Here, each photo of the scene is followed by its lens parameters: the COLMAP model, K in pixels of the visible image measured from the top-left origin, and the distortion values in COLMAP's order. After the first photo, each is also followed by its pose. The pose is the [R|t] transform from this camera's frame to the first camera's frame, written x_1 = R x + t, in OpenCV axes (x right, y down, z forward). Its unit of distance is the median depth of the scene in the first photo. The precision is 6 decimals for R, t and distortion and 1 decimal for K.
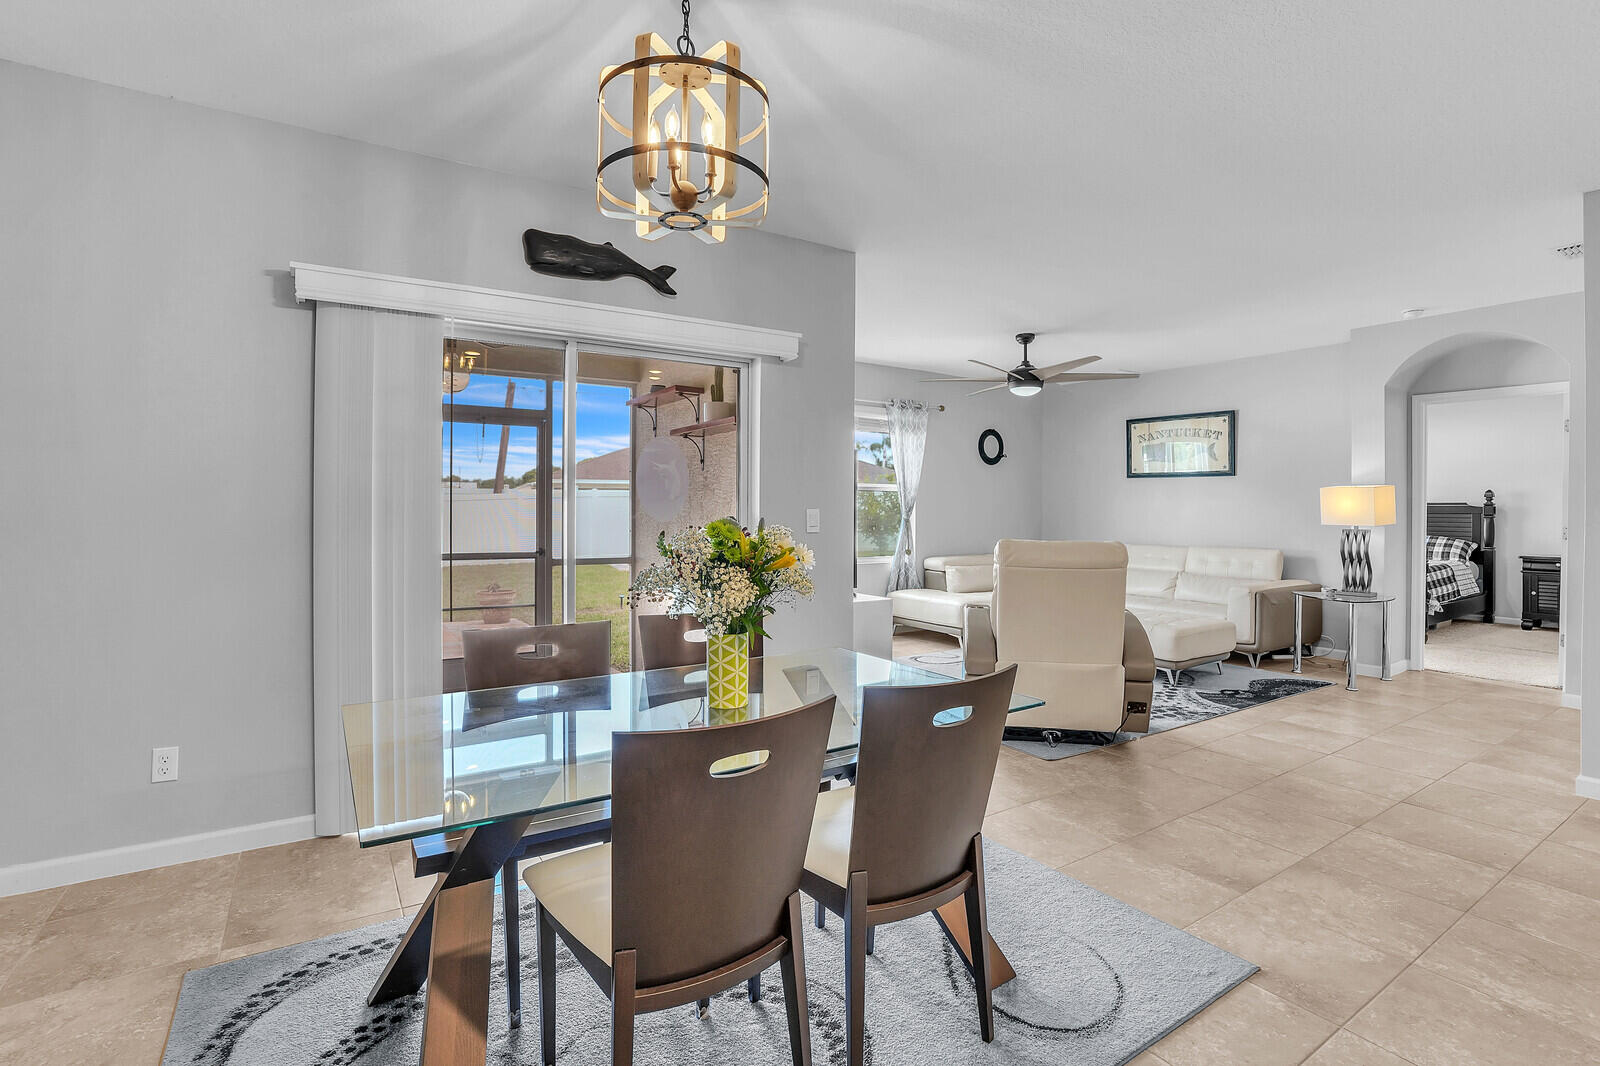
lens RADIAL K [[789.4, 0, 803.1], [0, 789.4, 512.2], [0, 0, 1]] dist [-0.059516, 0.000375]
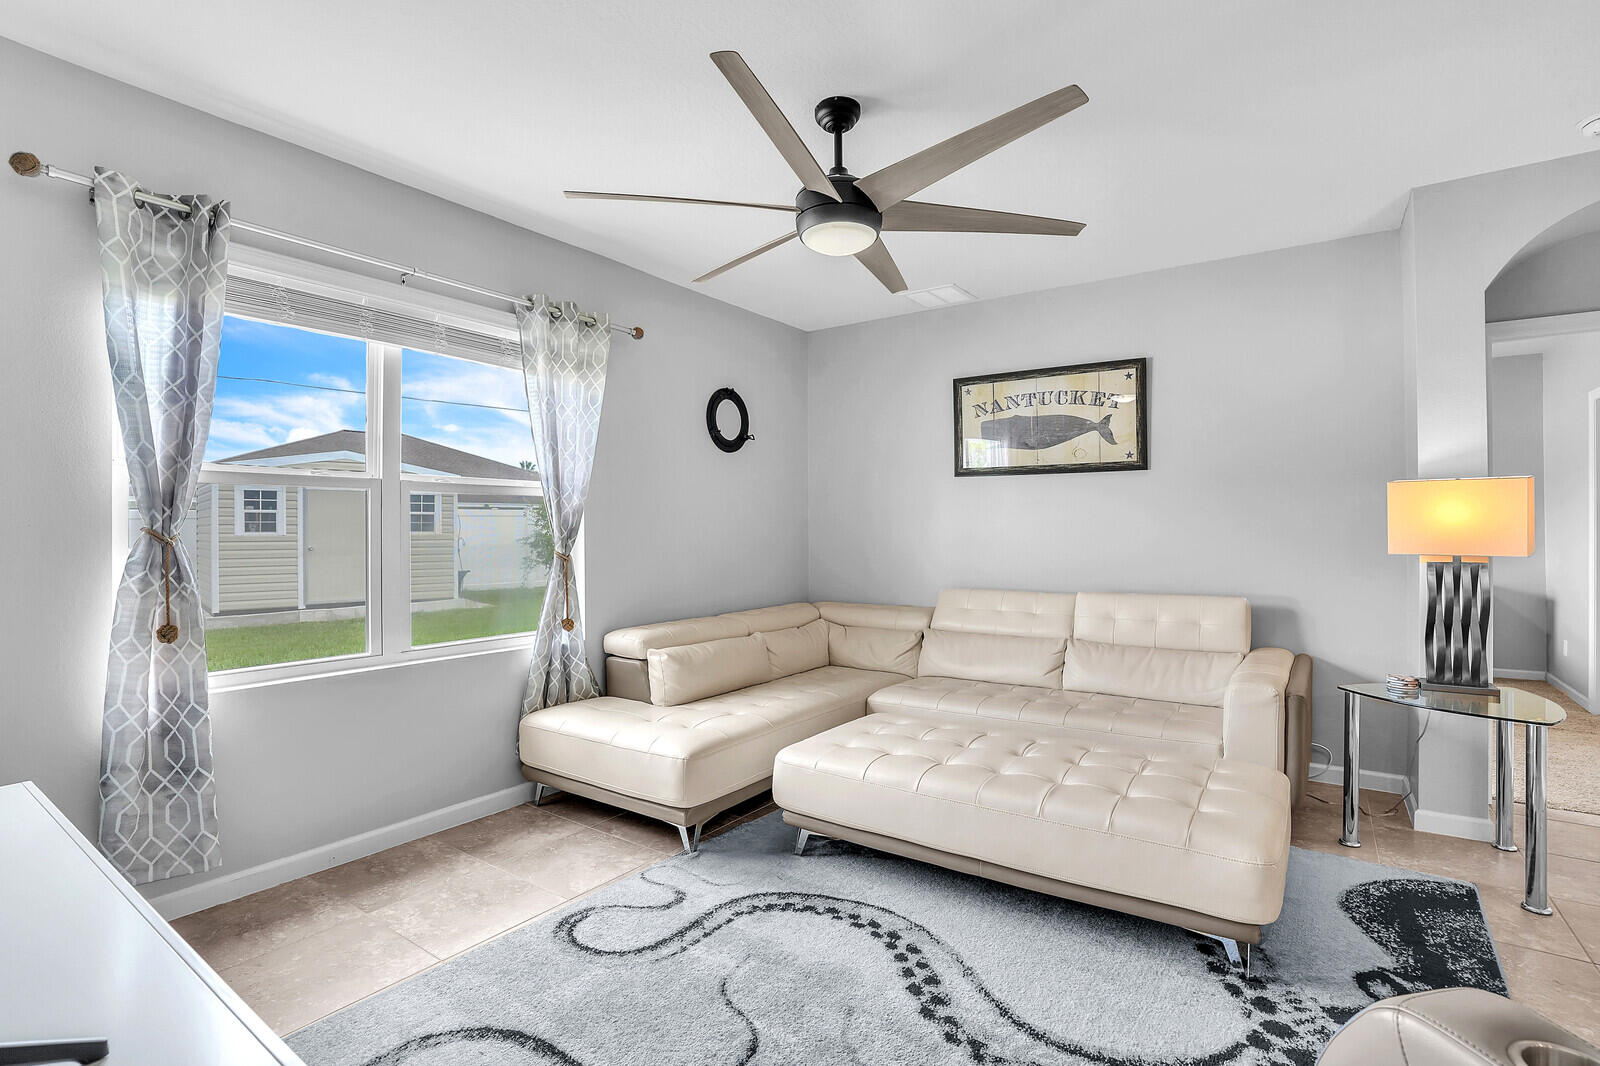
lens RADIAL K [[751.2, 0, 794.4], [0, 751.2, 532.3], [0, 0, 1]] dist [-0.038710, 0.001280]
pose [[0.932339, -0.009618, 0.361457, 0.104580], [0.012128, 0.999916, -0.004676, -0.000596], [-0.361381, 0.008744, 0.932377, 0.567329]]
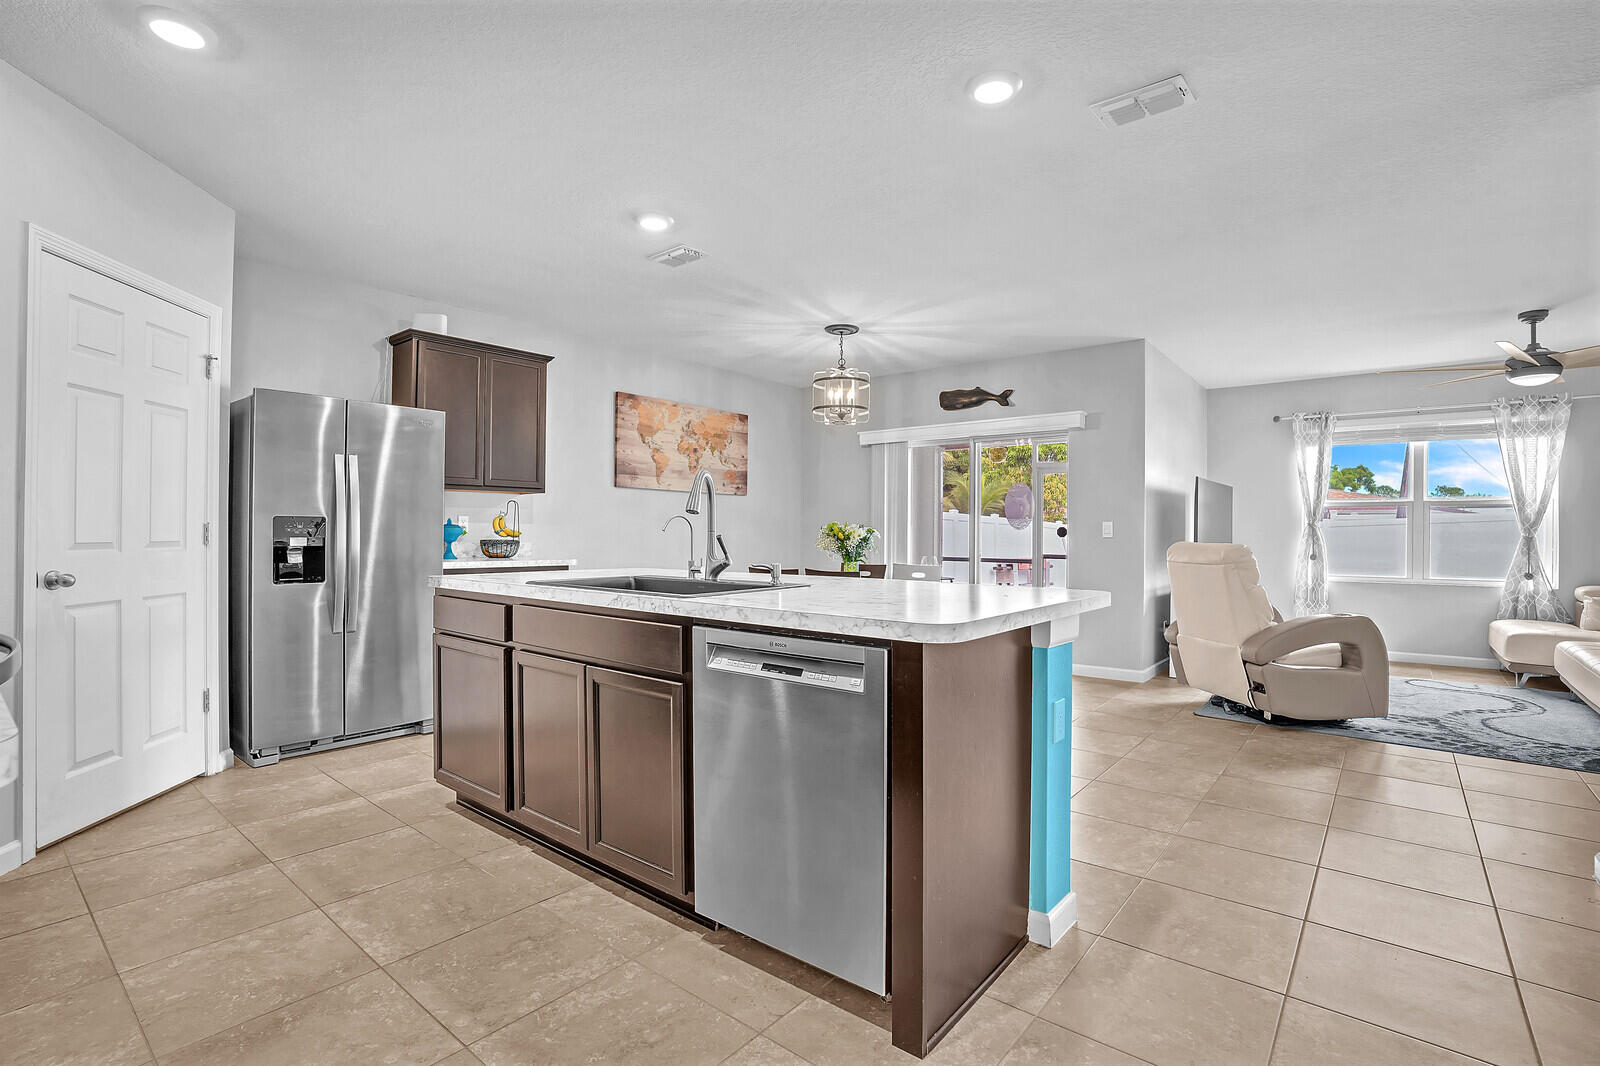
lens RADIAL K [[747.9, 0, 797.7], [0, 747.9, 546.0], [0, 0, 1]] dist [-0.001396, -0.000032]
pose [[0.287768, 0.012494, -0.957619, 0.728500], [-0.010706, 0.999894, 0.009829, 0.021925], [0.957640, 0.007424, 0.287872, 0.010354]]
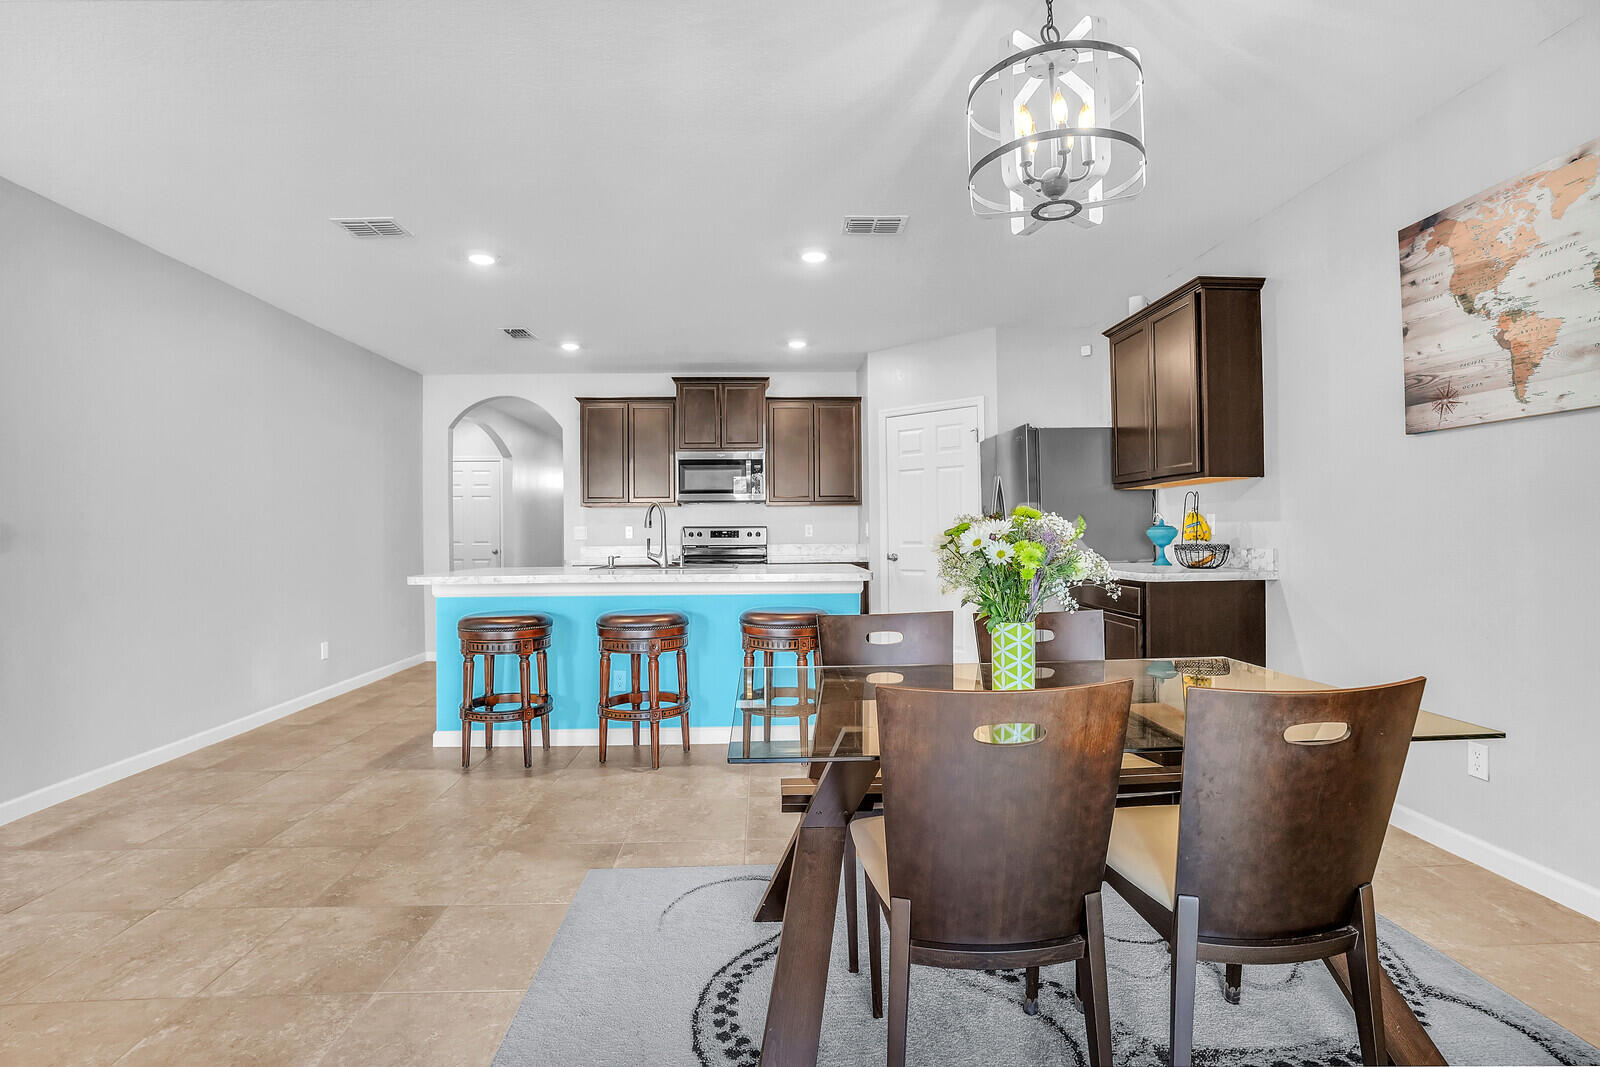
lens RADIAL K [[749.5, 0, 799.2], [0, 749.5, 537.6], [0, 0, 1]] dist [-0.083053, 0.035734]
pose [[-0.862834, -0.000664, 0.505486, -0.097289], [0.008810, 0.999827, 0.016353, 0.009950], [-0.505410, 0.018563, -0.862680, 0.571810]]
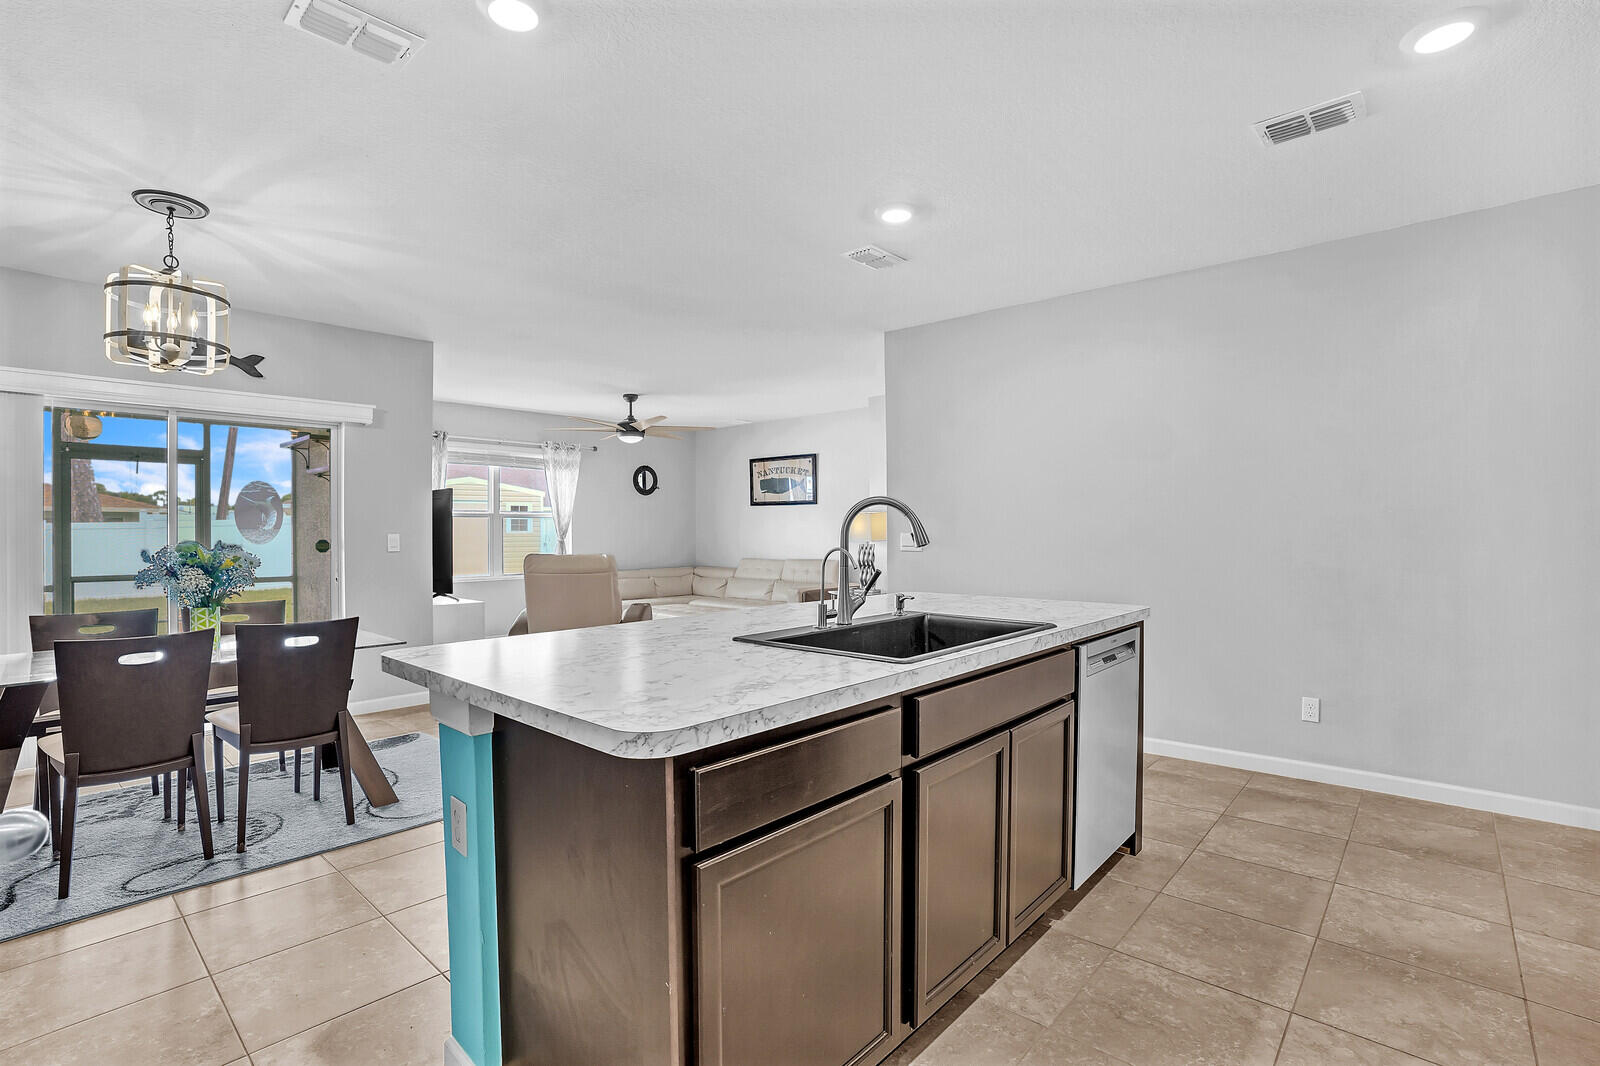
lens RADIAL K [[791.6, 0, 777.1], [0, 791.6, 532.1], [0, 0, 1]] dist [-0.001182, -0.000122]
pose [[0.978602, -0.008452, 0.205588, 0.220034], [0.009070, 0.999957, -0.002066, 0.000955], [-0.205562, 0.003887, 0.978636, -0.269482]]
